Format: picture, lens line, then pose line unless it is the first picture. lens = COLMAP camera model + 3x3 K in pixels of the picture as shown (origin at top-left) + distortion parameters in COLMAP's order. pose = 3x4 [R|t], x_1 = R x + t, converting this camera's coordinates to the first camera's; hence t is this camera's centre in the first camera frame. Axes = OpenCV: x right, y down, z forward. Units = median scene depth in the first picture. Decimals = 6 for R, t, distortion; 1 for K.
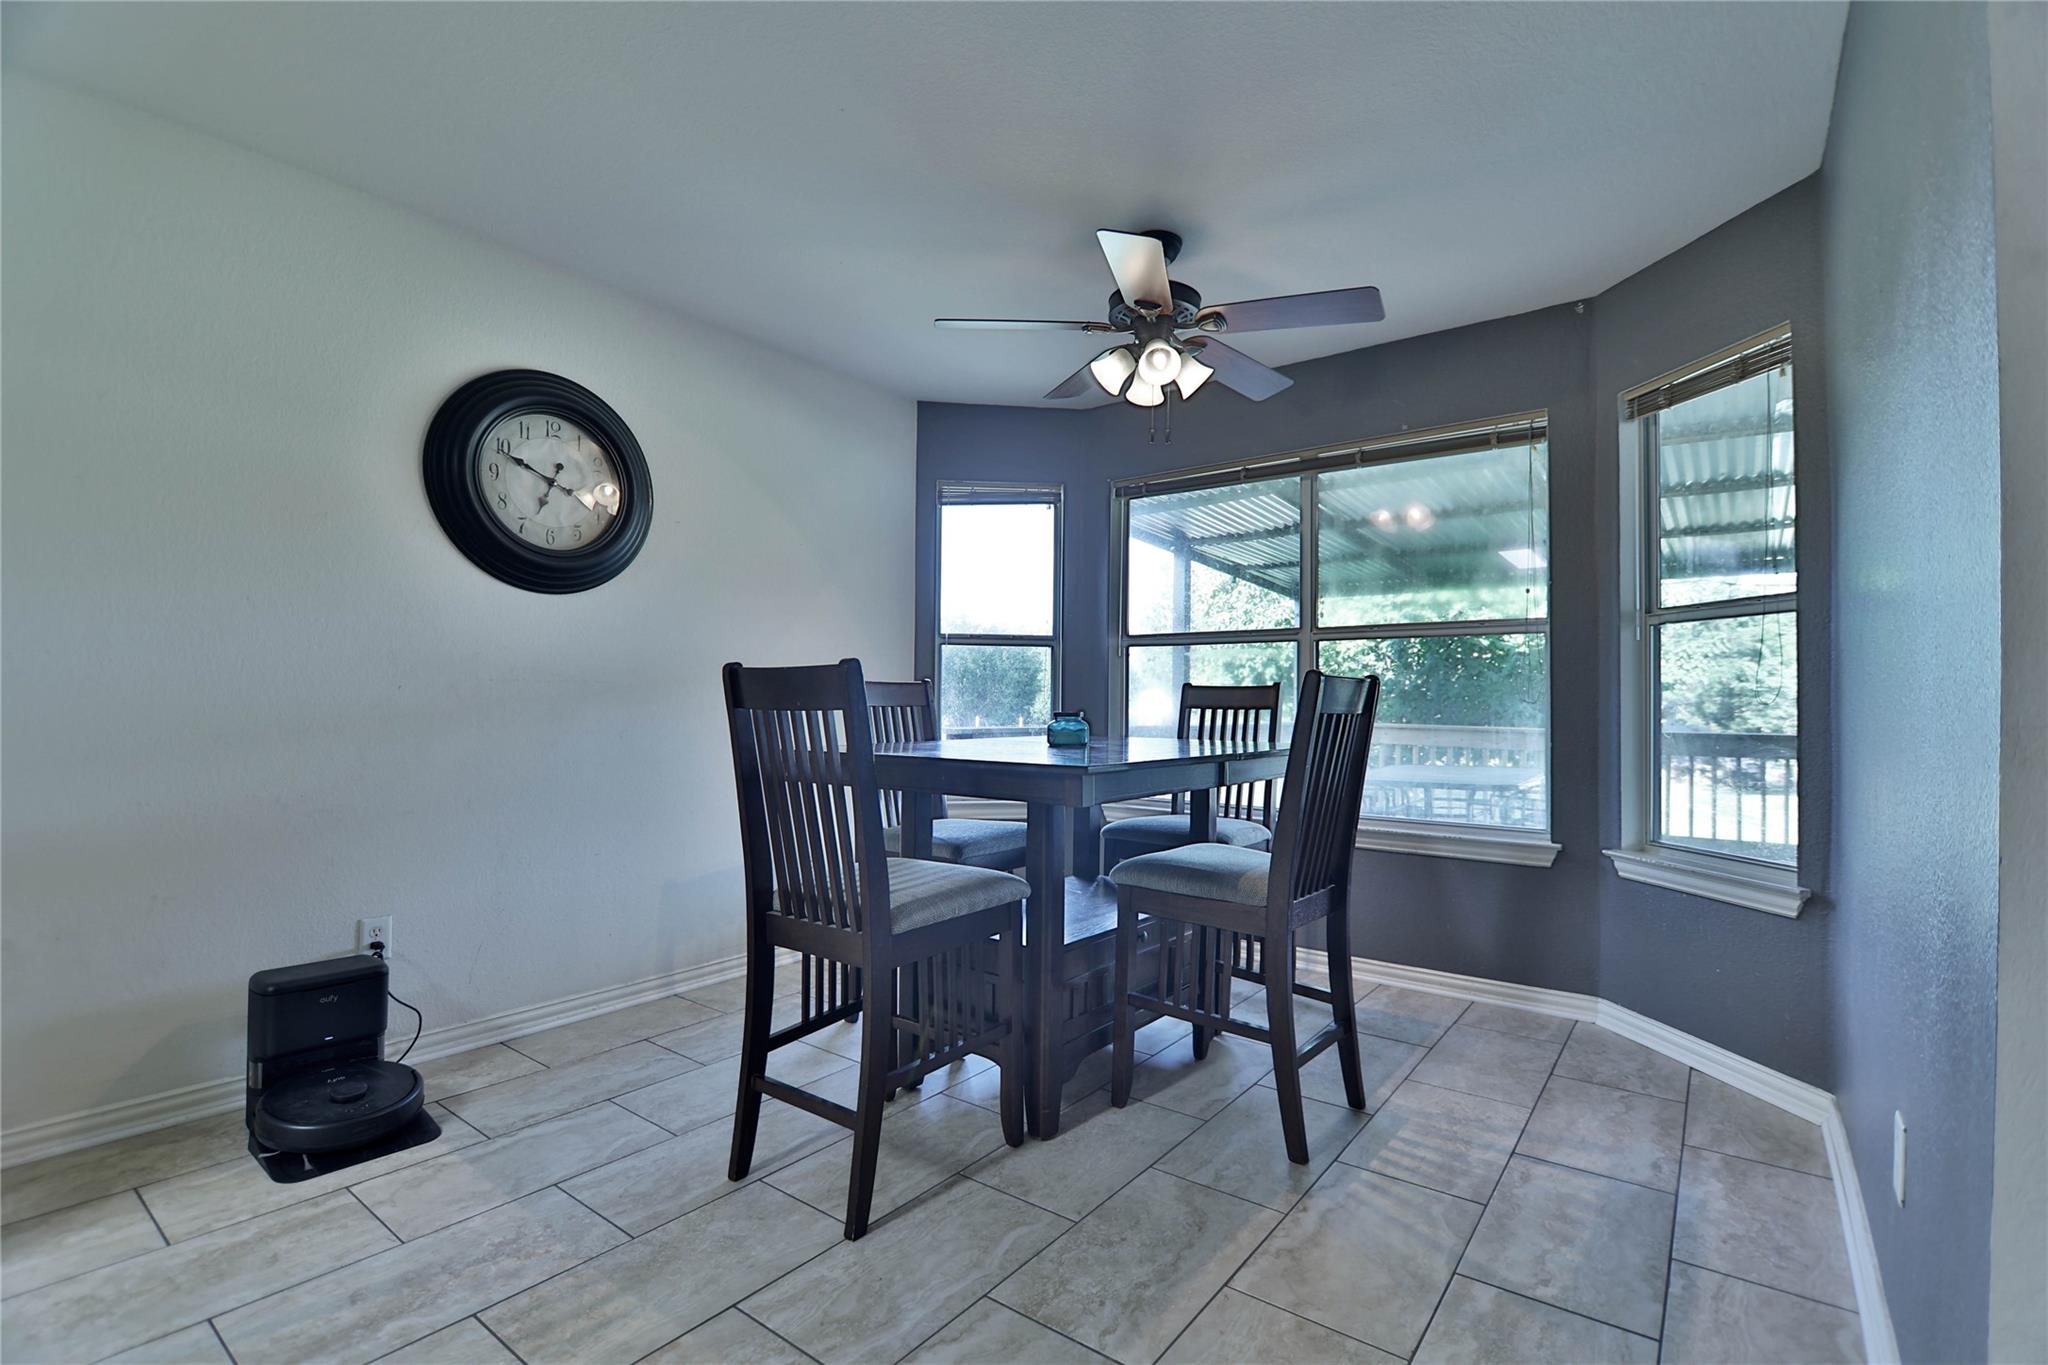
lens RADIAL K [[906.9, 0, 1007.5], [0, 906.9, 688.8], [0, 0, 1]] dist [-0.011076, -0.002754]
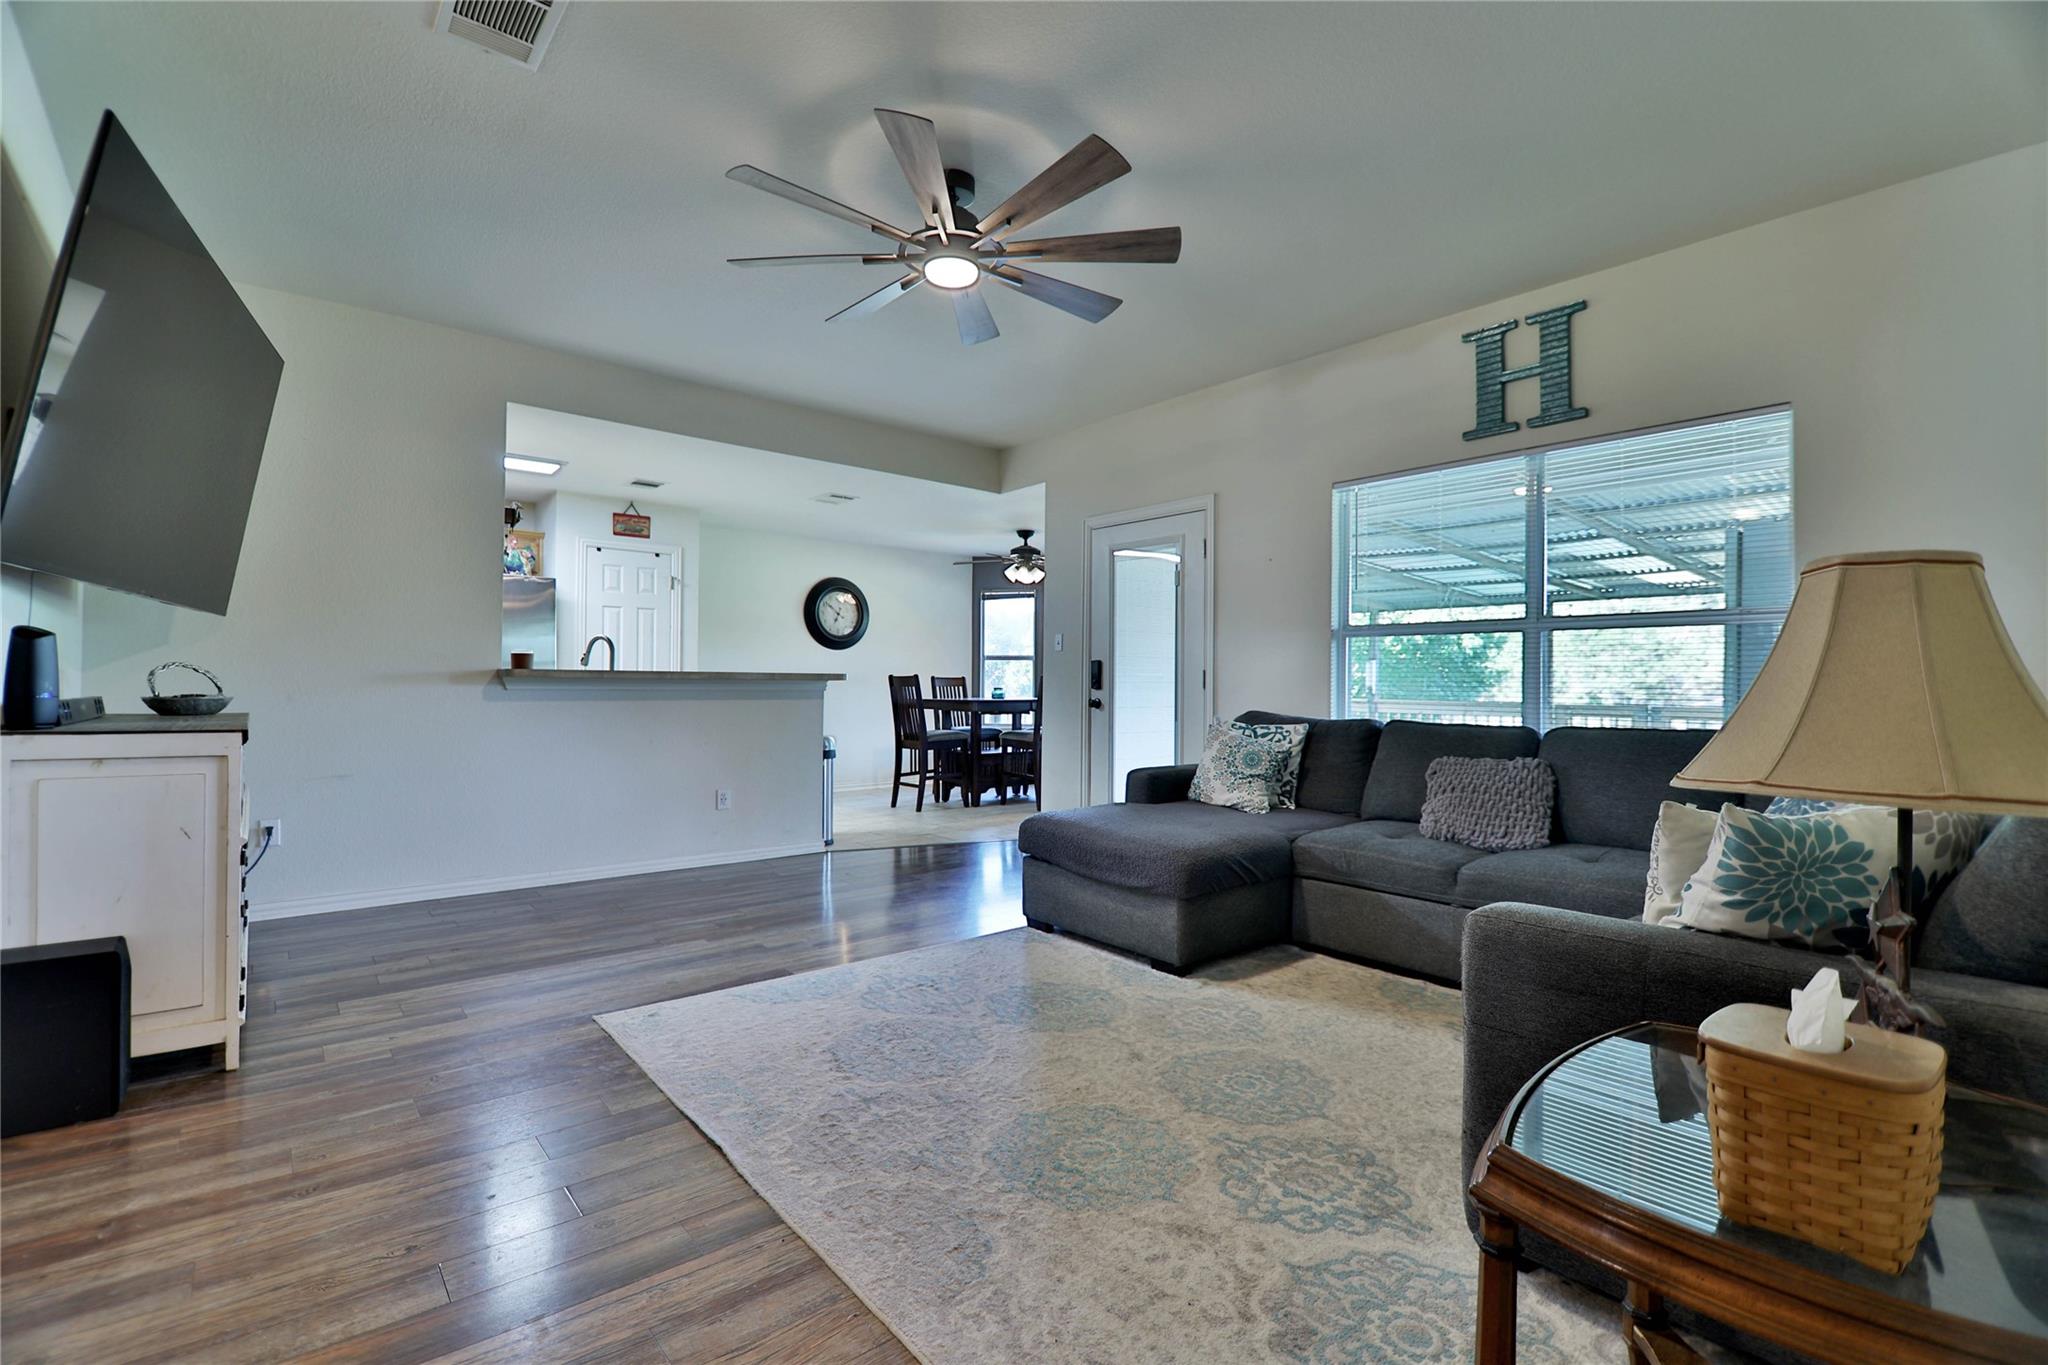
lens RADIAL K [[906.9, 0, 1029.3], [0, 906.9, 685.8], [0, 0, 1]] dist [-0.011076, -0.002754]
pose [[0.981712, -0.000313, -0.190370, 0.970788], [0.003789, 0.999833, 0.017893, -0.046735], [0.190333, -0.018287, 0.981549, -2.579023]]
